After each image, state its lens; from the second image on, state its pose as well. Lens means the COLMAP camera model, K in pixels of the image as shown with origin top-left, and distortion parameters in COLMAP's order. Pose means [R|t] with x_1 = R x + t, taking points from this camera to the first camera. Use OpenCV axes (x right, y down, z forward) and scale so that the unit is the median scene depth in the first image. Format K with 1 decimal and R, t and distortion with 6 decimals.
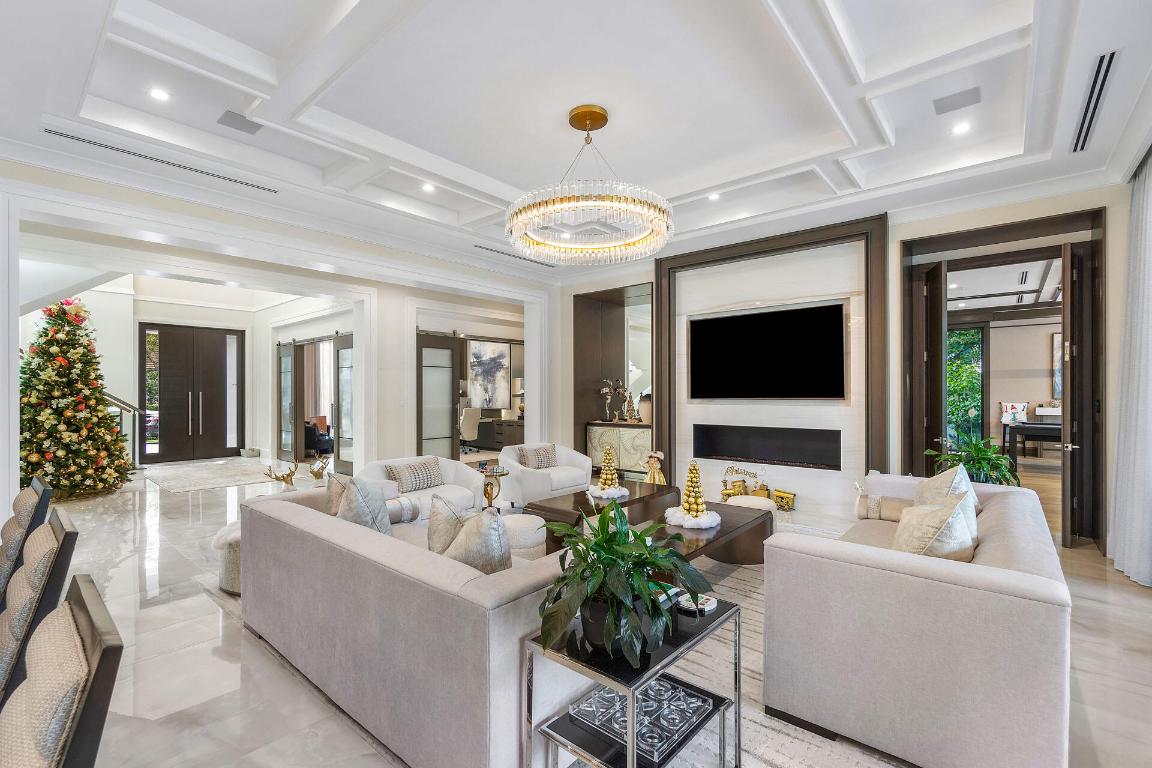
lens RADIAL K [[503.1, 0, 572.0], [0, 503.1, 392.3], [0, 0, 1]] dist [-0.000400, 0.000047]
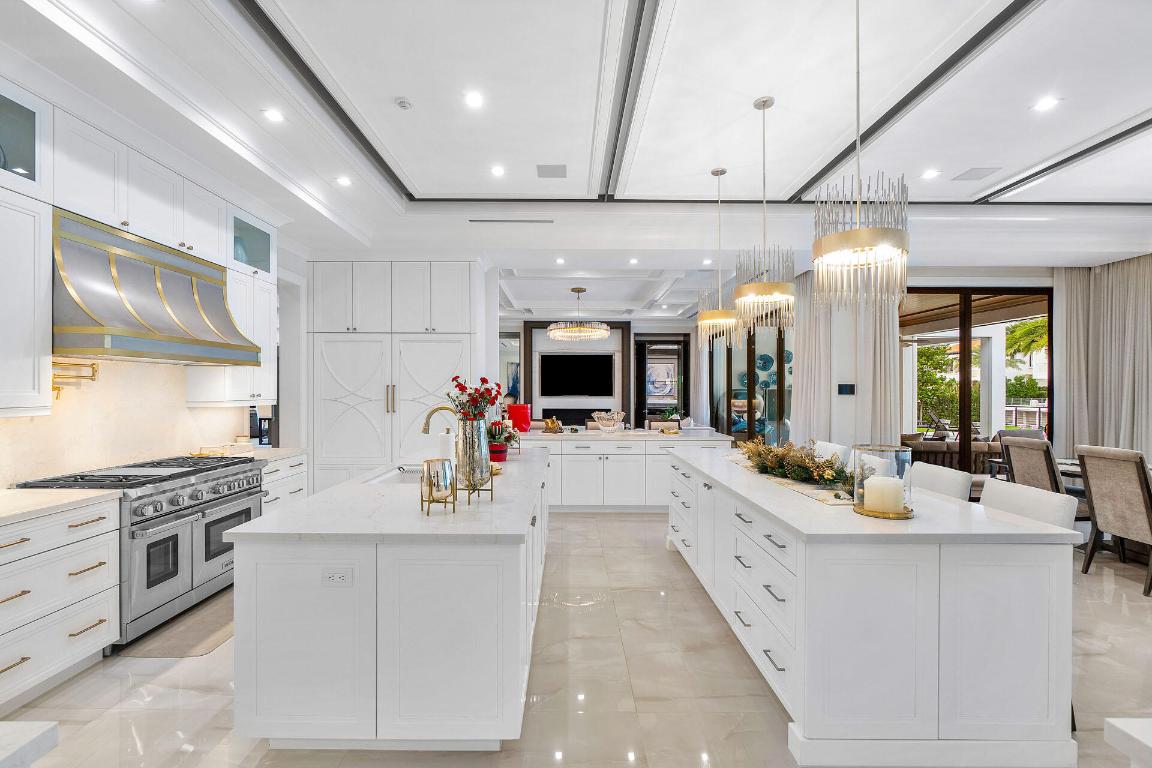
lens RADIAL K [[503.1, 0, 572.0], [0, 503.1, 392.3], [0, 0, 1]] dist [-0.000400, 0.000047]
pose [[0.753310, 0.004592, 0.657649, -0.932639], [-0.007307, 0.999972, 0.001387, -0.003302], [-0.657625, -0.005850, 0.753323, -0.523787]]
